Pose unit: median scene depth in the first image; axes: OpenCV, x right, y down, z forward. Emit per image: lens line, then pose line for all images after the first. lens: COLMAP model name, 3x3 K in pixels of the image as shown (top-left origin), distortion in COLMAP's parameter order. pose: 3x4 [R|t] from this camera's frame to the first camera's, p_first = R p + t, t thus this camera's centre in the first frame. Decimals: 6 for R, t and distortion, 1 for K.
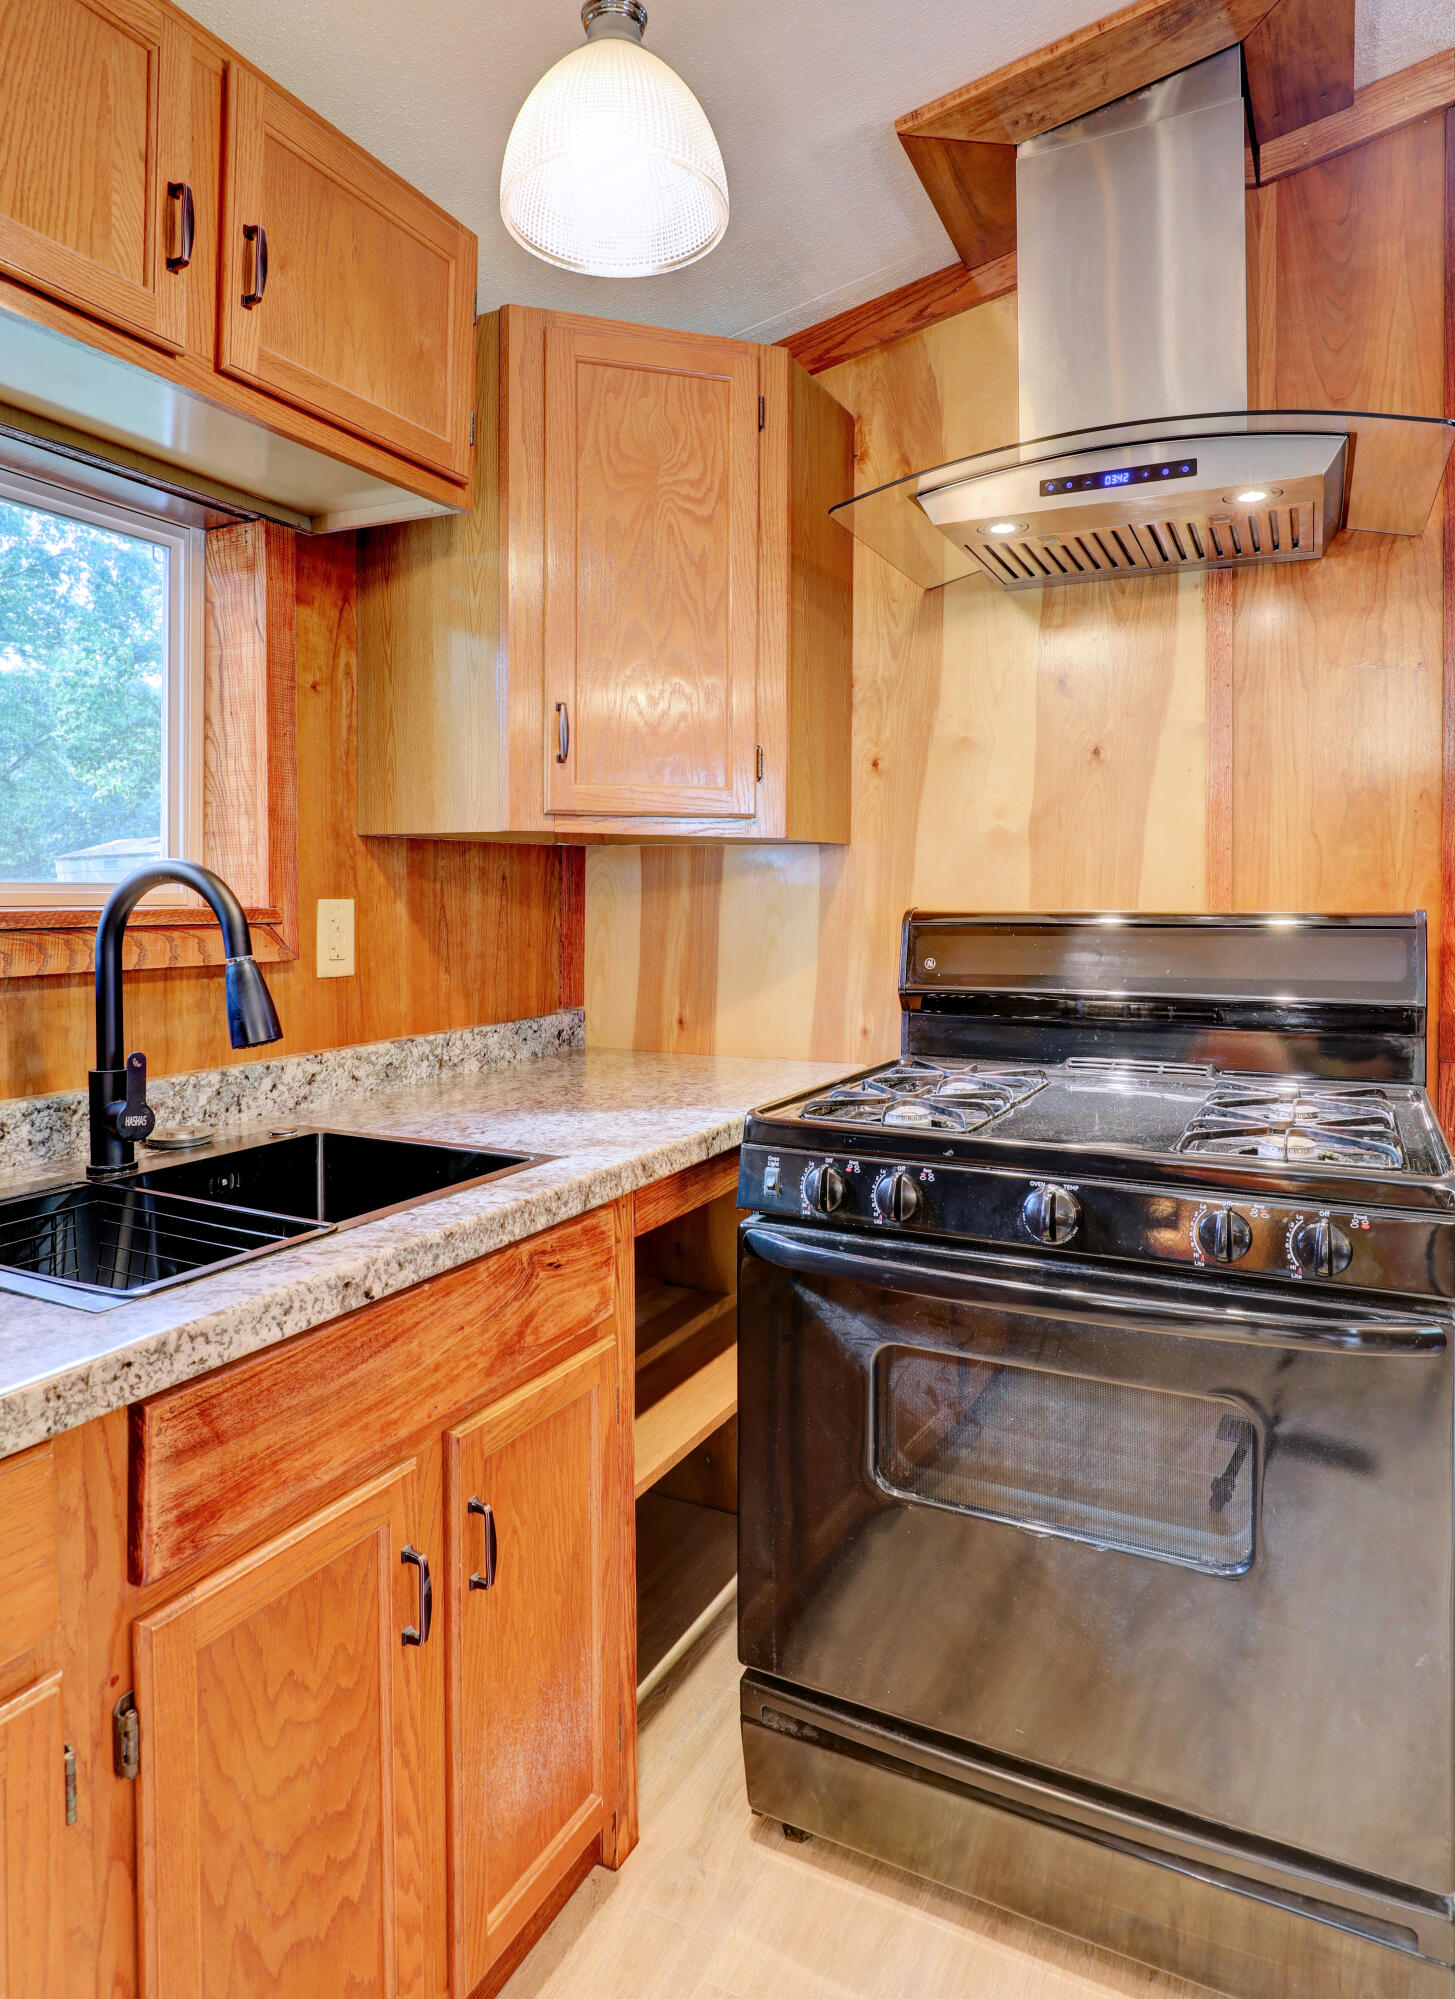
lens RADIAL K [[1183.6, 0, 724.0], [0, 1183.6, 906.4], [0, 0, 1]] dist [-0.021375, -0.001154]
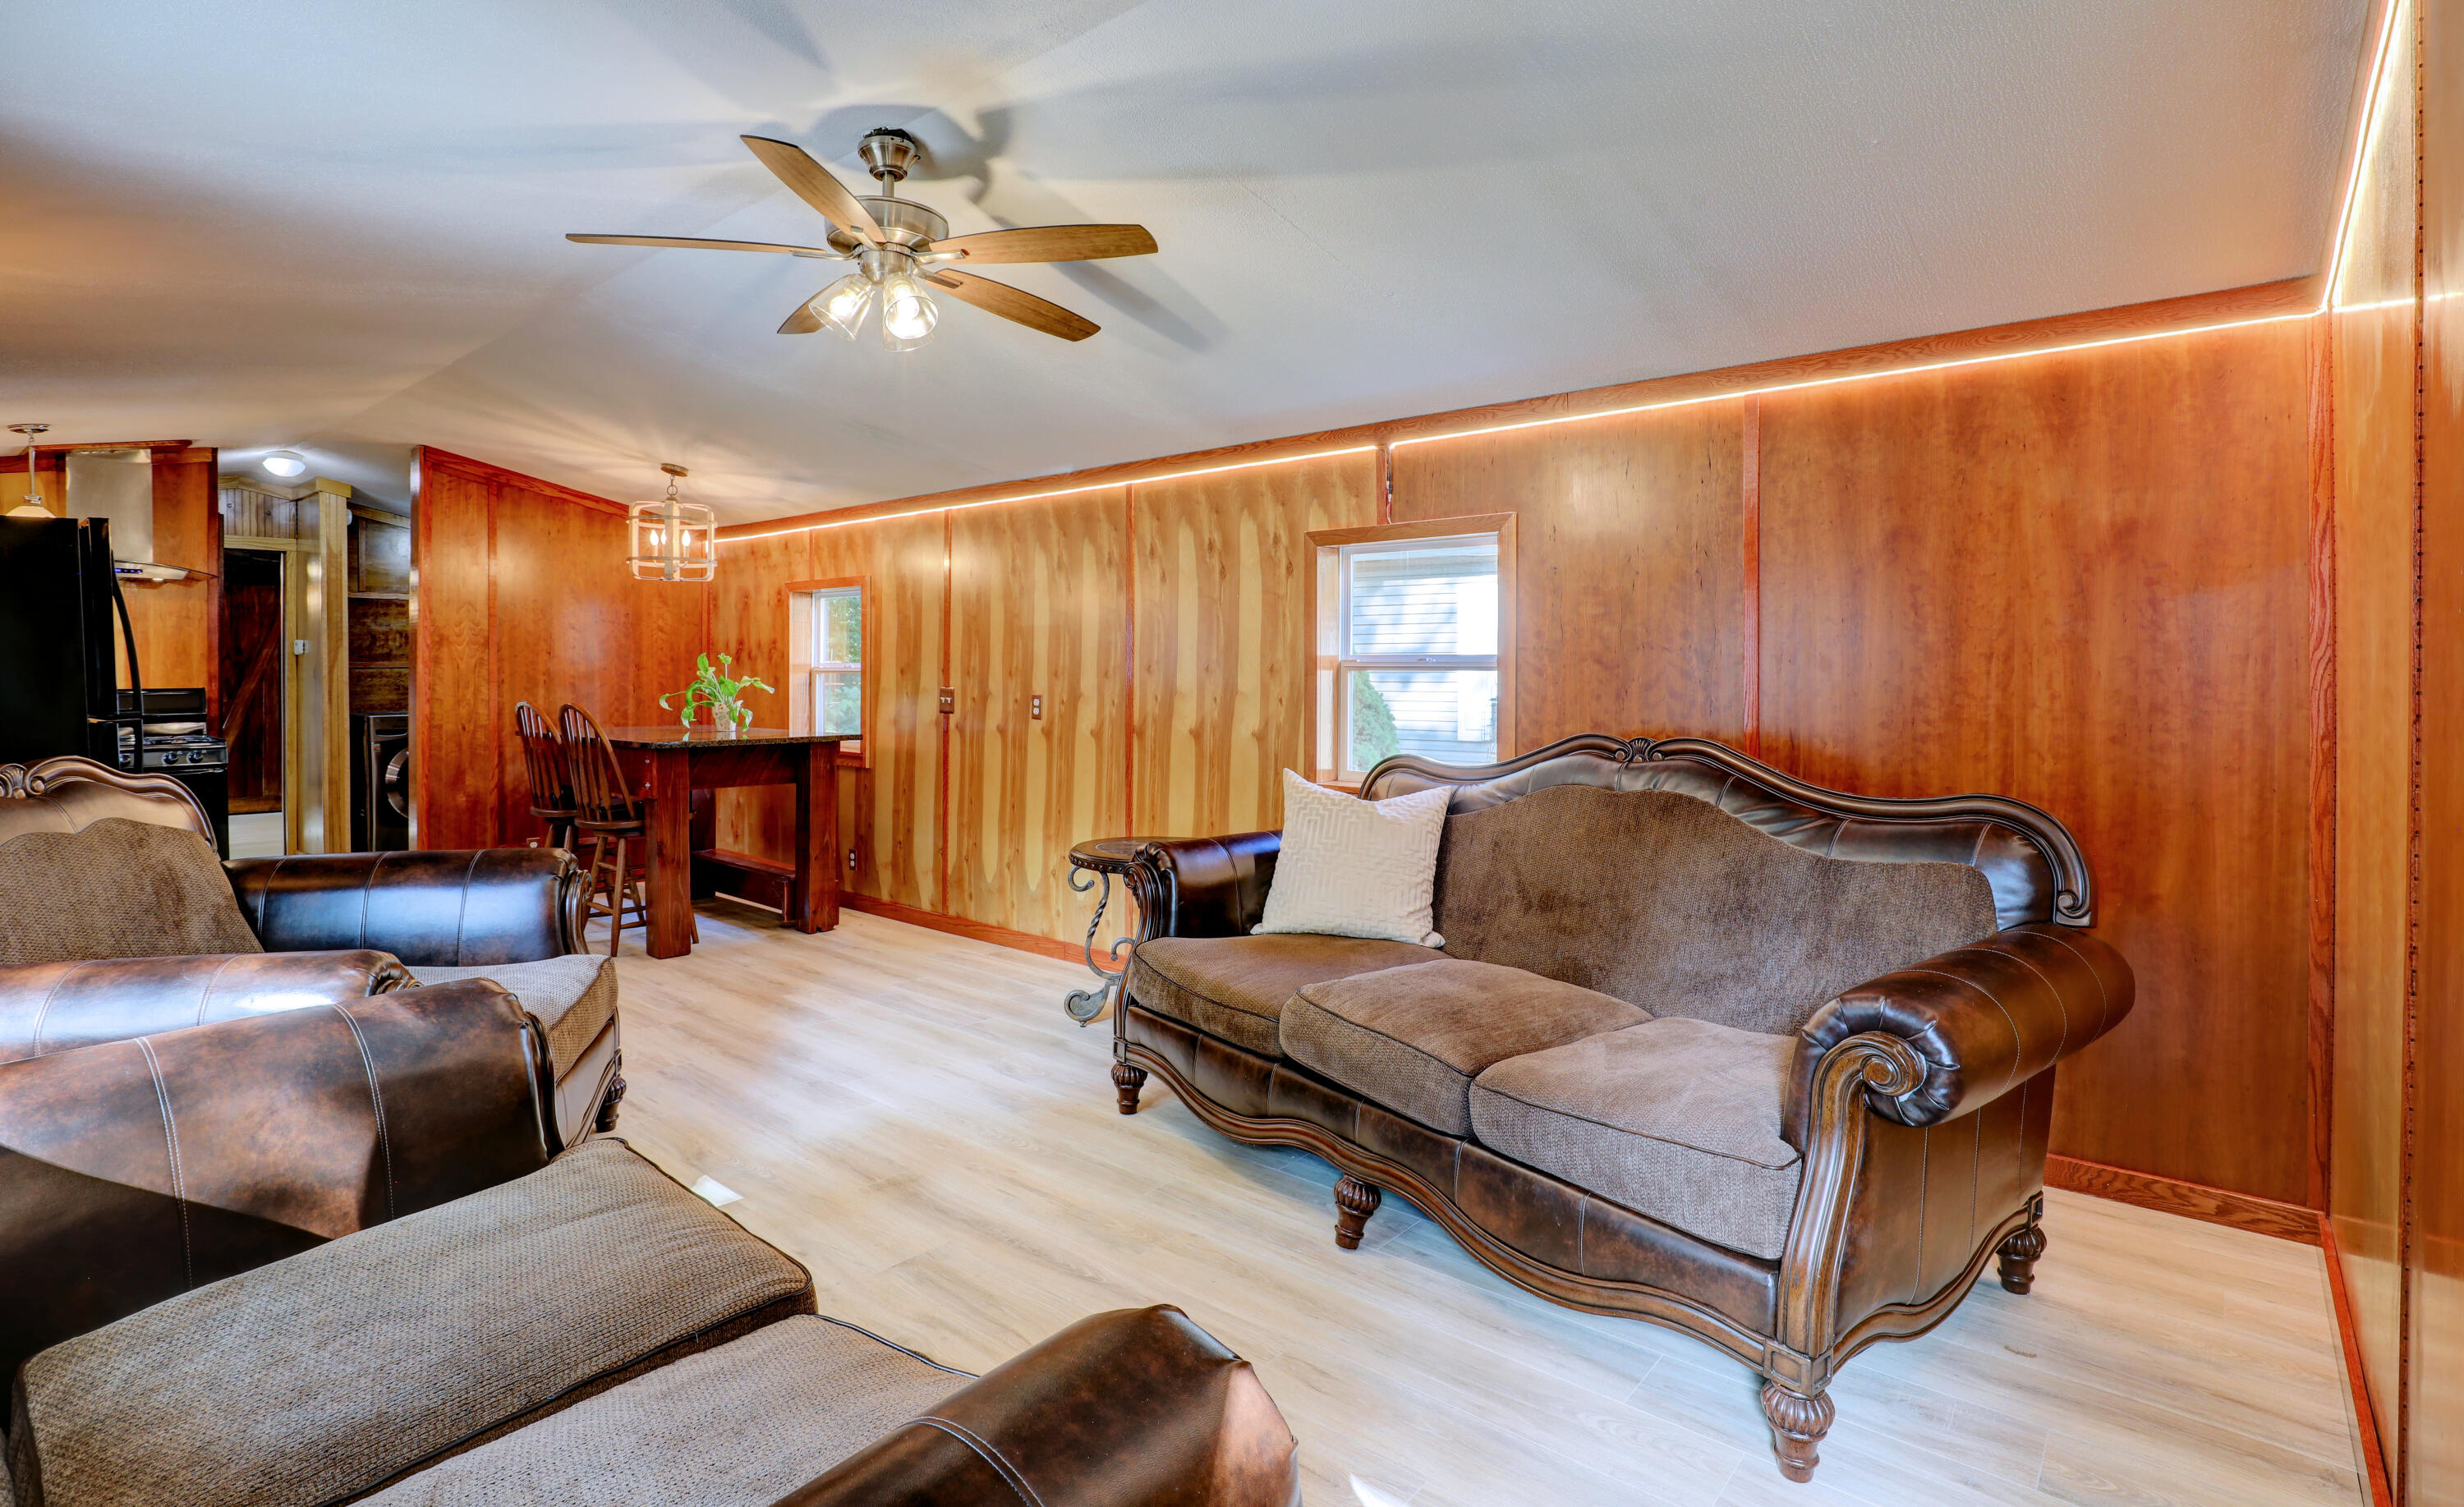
lens RADIAL K [[1202.8, 0, 1244.7], [0, 1202.8, 674.7], [0, 0, 1]] dist [-0.031867, 0.002591]
pose [[0.238109, -0.007469, 0.971210, -1.997377], [0.009881, 0.999937, 0.005267, -0.022472], [-0.971188, 0.008342, 0.238168, -2.756689]]
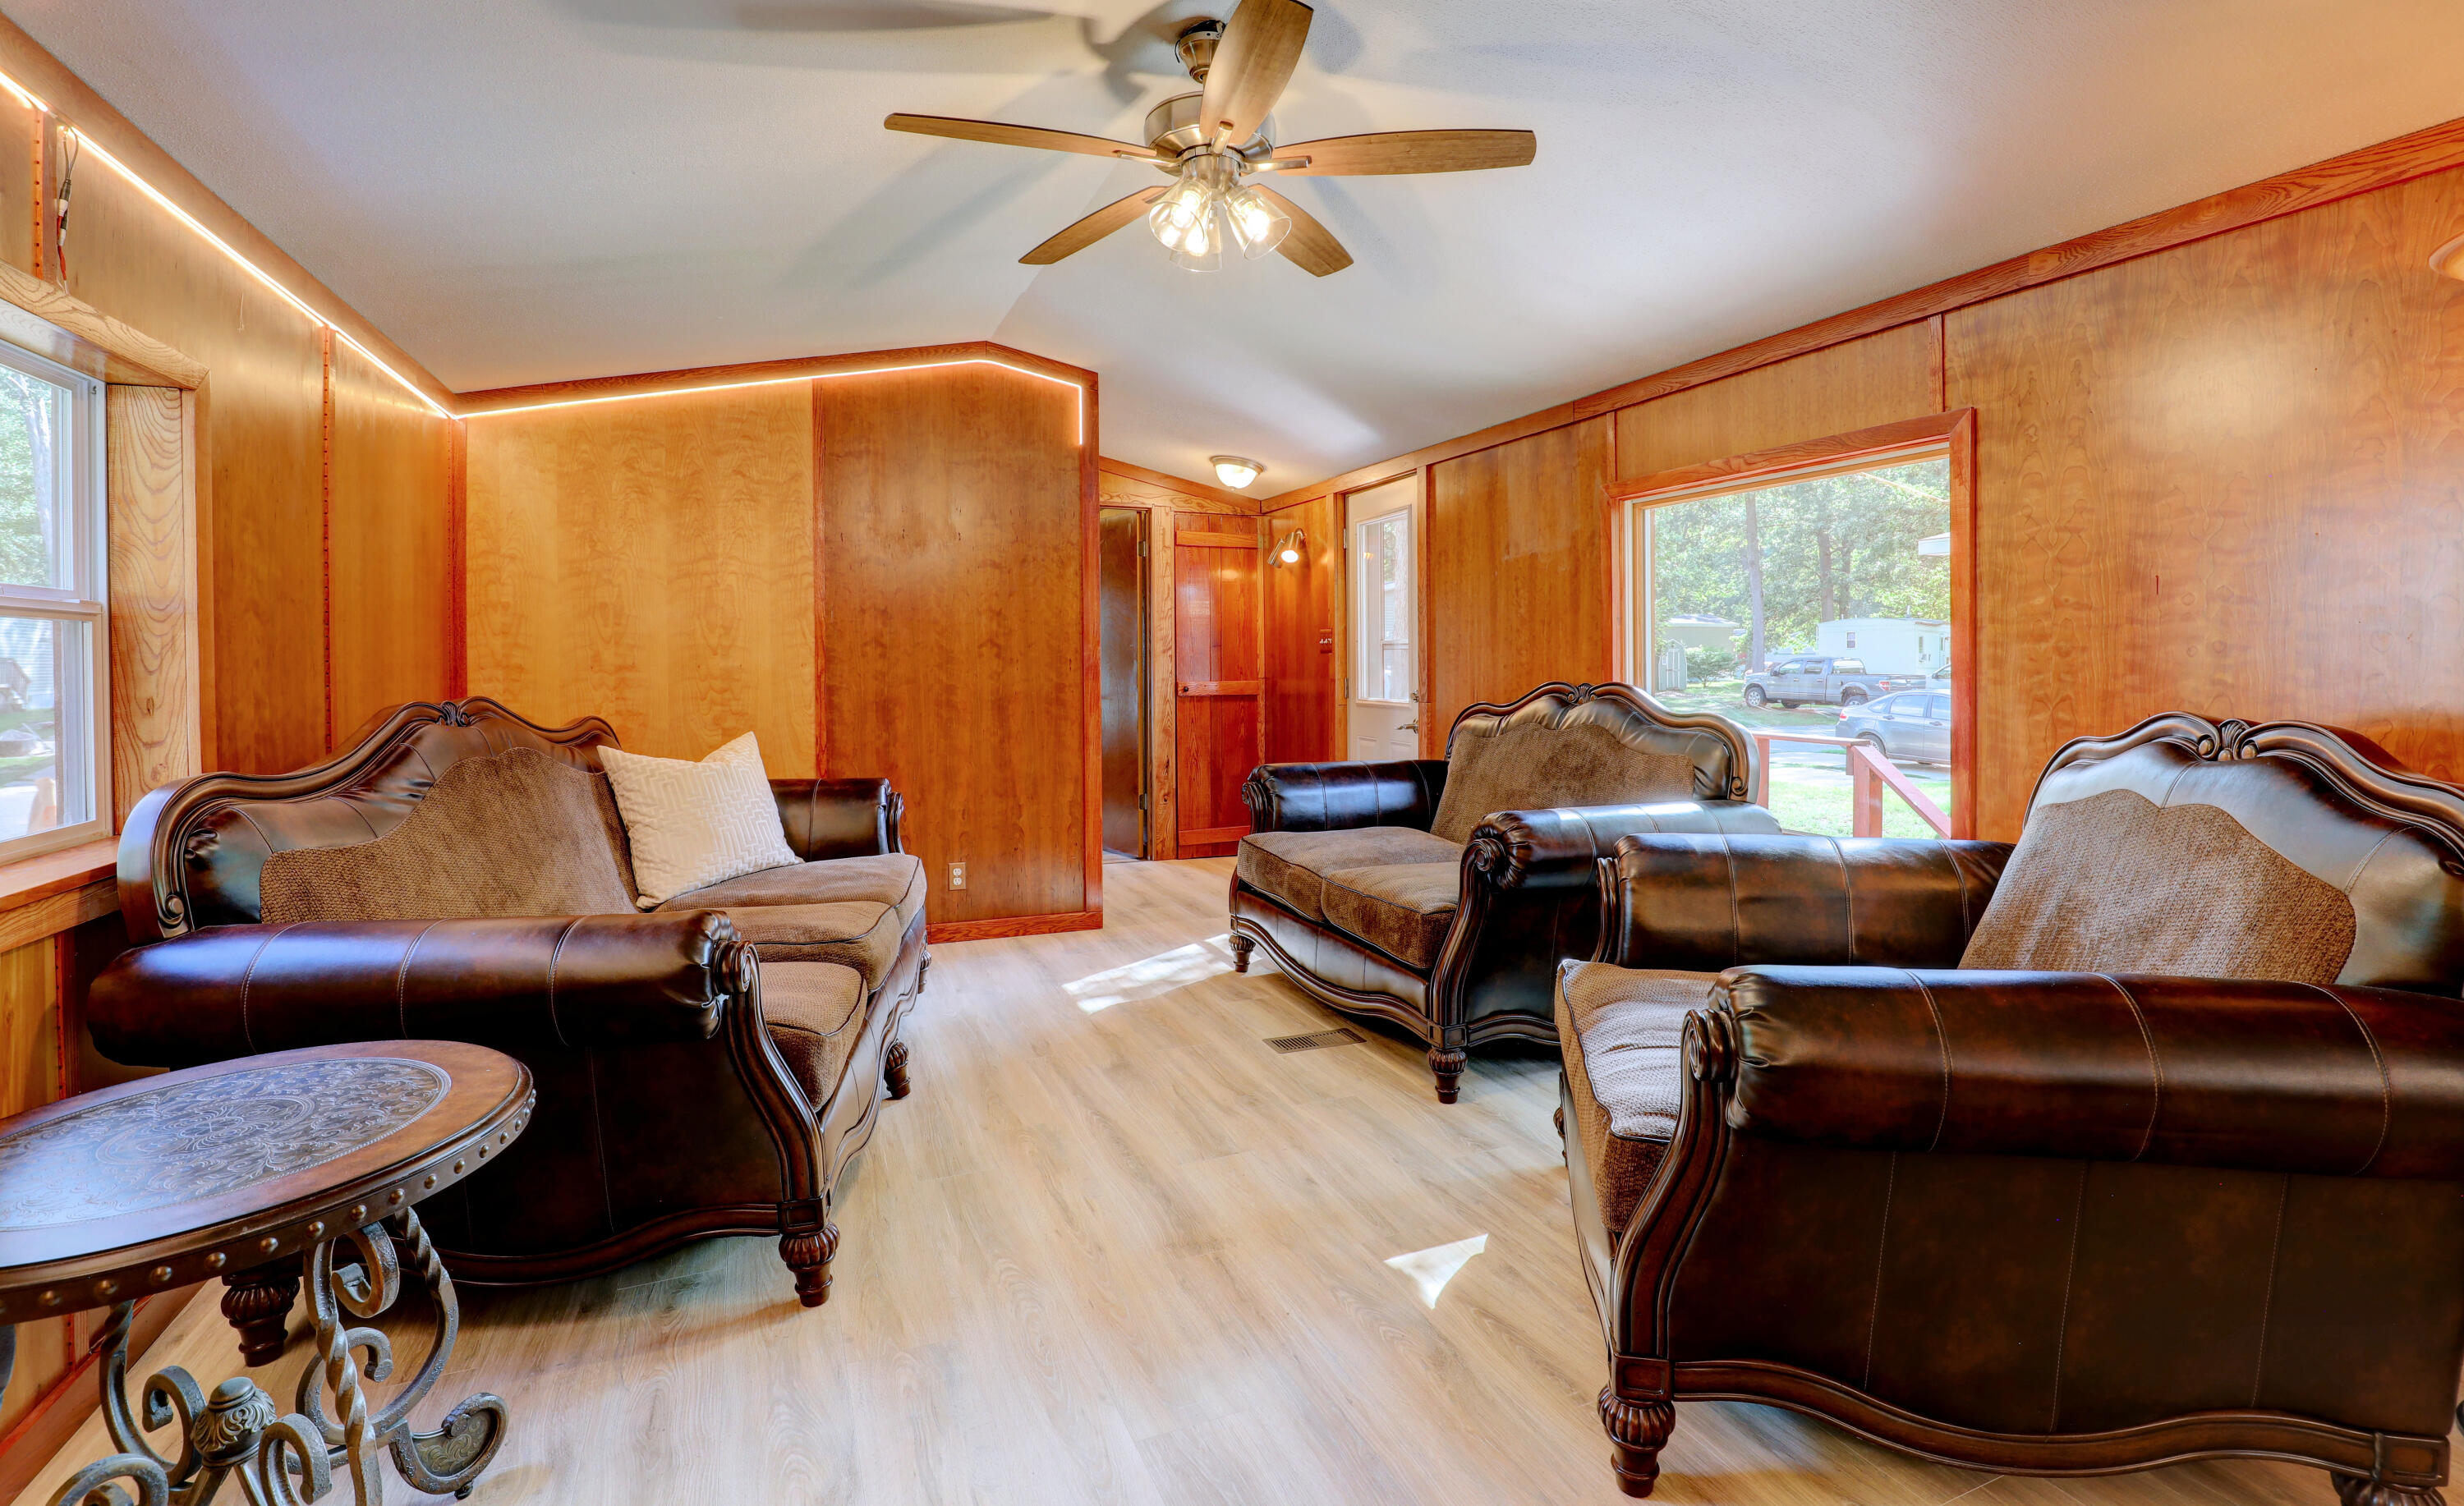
lens RADIAL K [[1139.3, 0, 1237.4], [0, 1139.3, 679.9], [0, 0, 1]] dist [-0.037695, 0.007861]
pose [[-0.652440, 0.015429, -0.757684, 0.362421], [-0.003289, 0.999726, 0.023190, 0.015125], [0.757834, 0.017623, -0.652210, -1.064093]]
